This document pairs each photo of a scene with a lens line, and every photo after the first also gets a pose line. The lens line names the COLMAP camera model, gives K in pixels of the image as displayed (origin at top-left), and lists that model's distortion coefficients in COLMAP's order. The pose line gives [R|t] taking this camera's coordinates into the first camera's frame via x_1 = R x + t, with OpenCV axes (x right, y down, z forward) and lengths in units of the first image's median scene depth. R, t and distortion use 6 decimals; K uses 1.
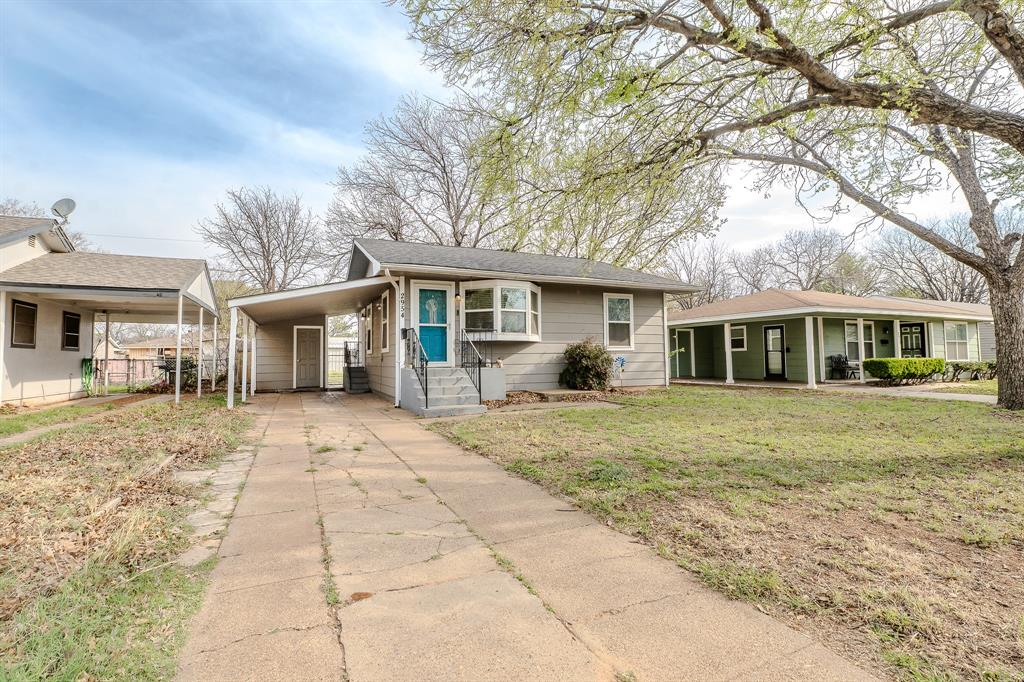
lens RADIAL K [[430.7, 0, 510.2], [0, 430.7, 351.8], [0, 0, 1]] dist [-0.002564, -0.000623]
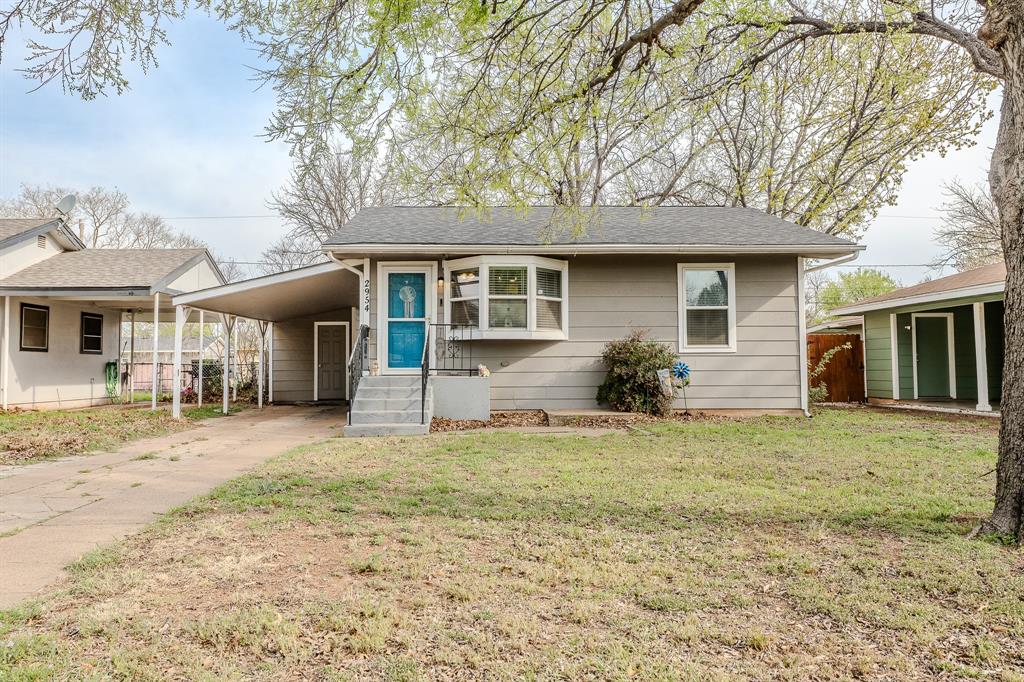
lens RADIAL K [[674.8, 0, 512.2], [0, 674.8, 366.3], [0, 0, 1]] dist [-0.001749, 0.001954]
pose [[0.932311, 0.005190, -0.361621, 0.388483], [0.001317, 0.999842, 0.017746, -0.000665], [0.361656, -0.017021, 0.932156, -0.045624]]
